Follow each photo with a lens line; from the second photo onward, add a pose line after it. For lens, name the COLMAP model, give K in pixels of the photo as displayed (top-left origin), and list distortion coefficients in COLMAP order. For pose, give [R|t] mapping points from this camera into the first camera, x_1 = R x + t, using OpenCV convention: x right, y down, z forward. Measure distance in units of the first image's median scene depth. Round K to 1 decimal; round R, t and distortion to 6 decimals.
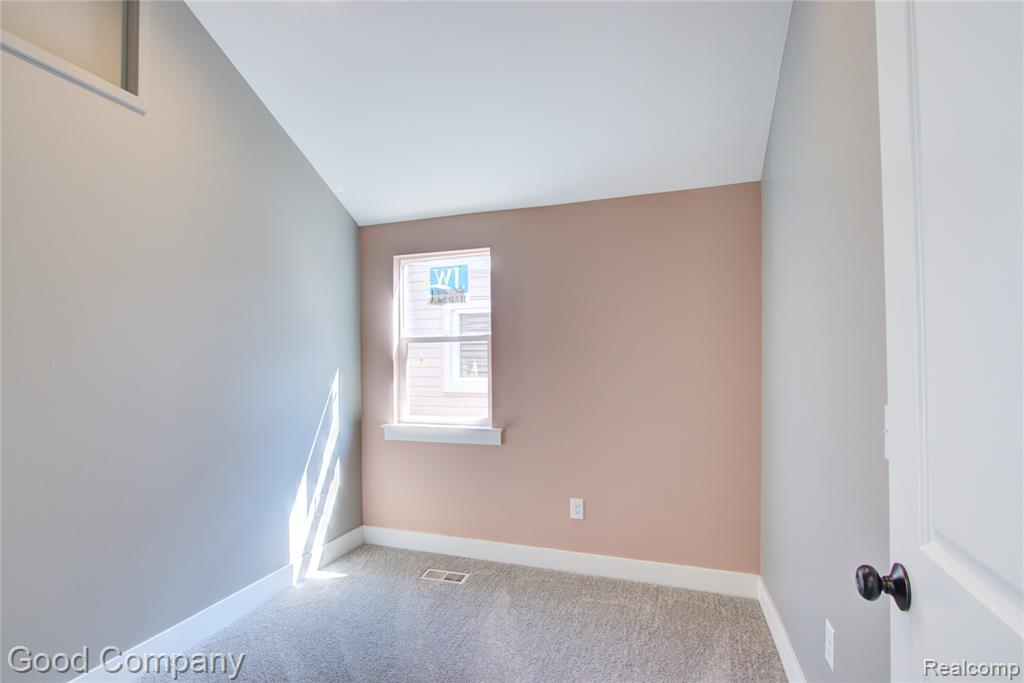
lens RADIAL K [[477.7, 0, 506.8], [0, 477.7, 360.6], [0, 0, 1]] dist [-0.018097, 0.000537]
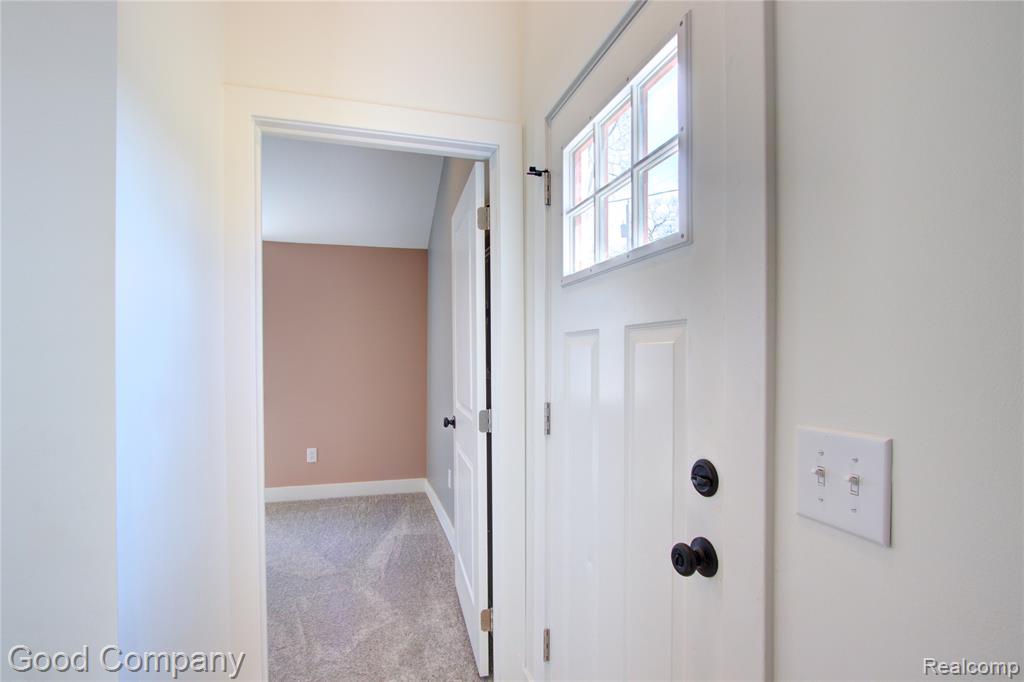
lens RADIAL K [[477.7, 0, 506.8], [0, 477.7, 360.1], [0, 0, 1]] dist [-0.018097, 0.000537]
pose [[0.808677, -0.003205, 0.588244, -0.268370], [-0.007616, 0.999844, 0.015917, -0.006334], [-0.588204, -0.017352, 0.808527, -0.613422]]
